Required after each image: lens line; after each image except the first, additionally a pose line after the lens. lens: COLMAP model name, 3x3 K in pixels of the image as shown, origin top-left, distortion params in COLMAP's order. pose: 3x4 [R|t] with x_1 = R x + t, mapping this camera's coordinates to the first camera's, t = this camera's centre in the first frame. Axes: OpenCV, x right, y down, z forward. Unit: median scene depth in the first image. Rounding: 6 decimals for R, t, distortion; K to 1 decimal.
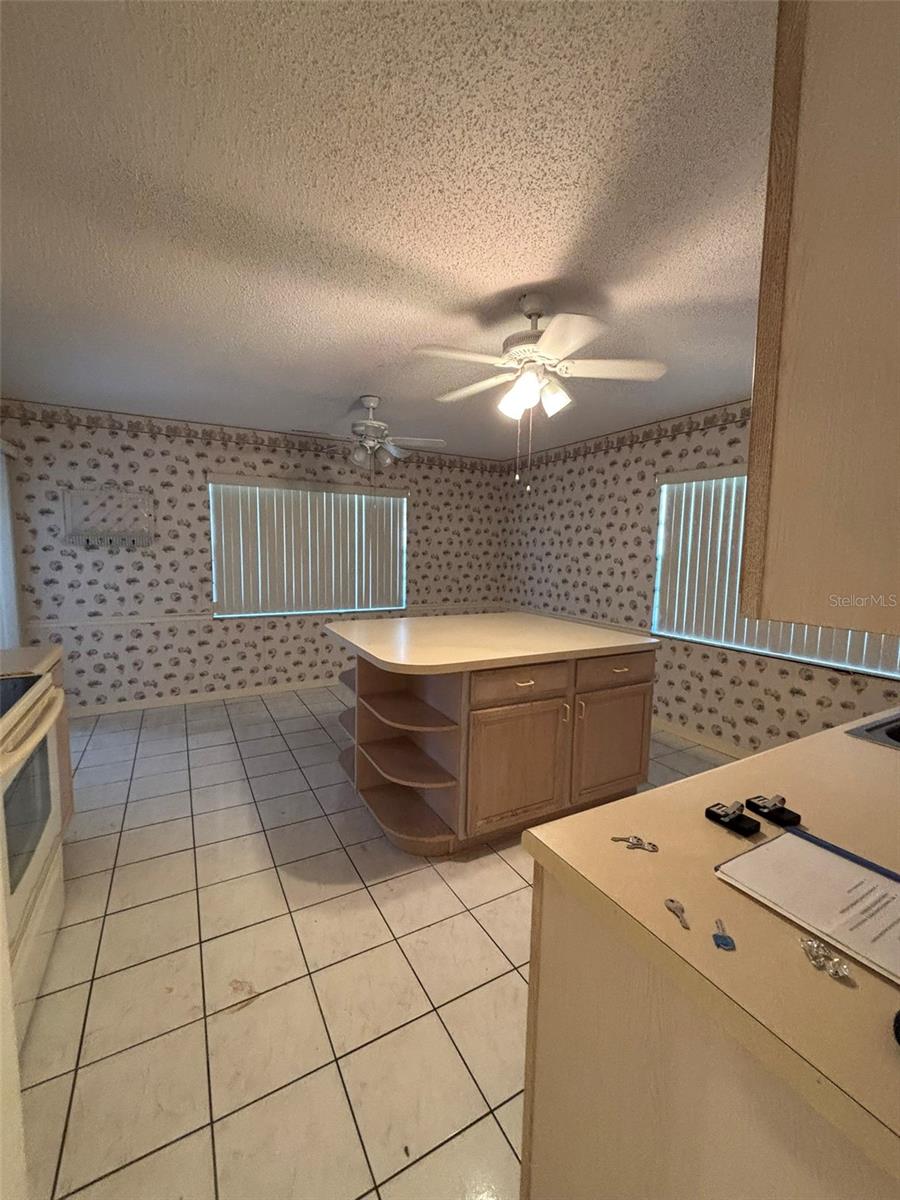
lens RADIAL K [[486.2, 0, 446.6], [0, 486.2, 598.3], [0, 0, 1]] dist [0.004037, 0.000108]
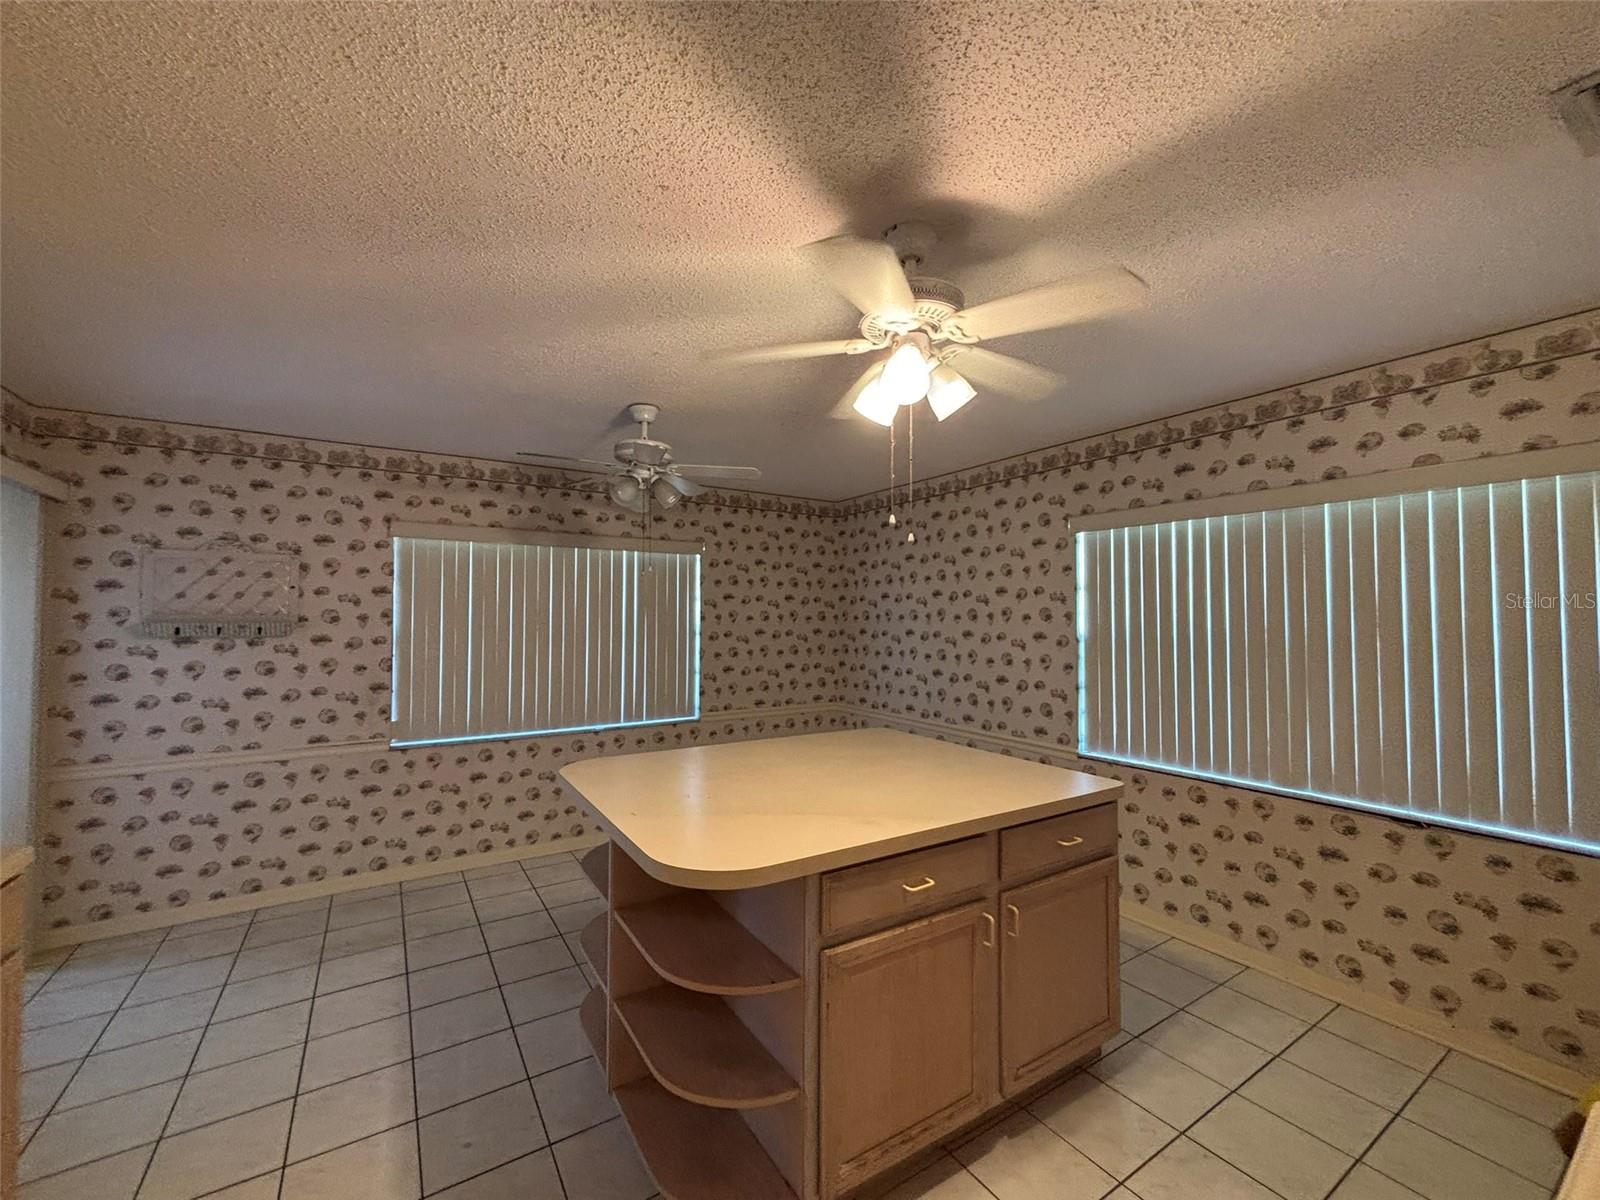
lens RADIAL K [[648.3, 0, 791.7], [0, 648.3, 594.6], [0, 0, 1]] dist [0.004037, 0.000108]
pose [[0.998193, -0.015771, 0.057980, -0.010801], [0.023662, 0.990143, -0.138045, -0.030314], [-0.055231, 0.139168, 0.988727, 0.135648]]
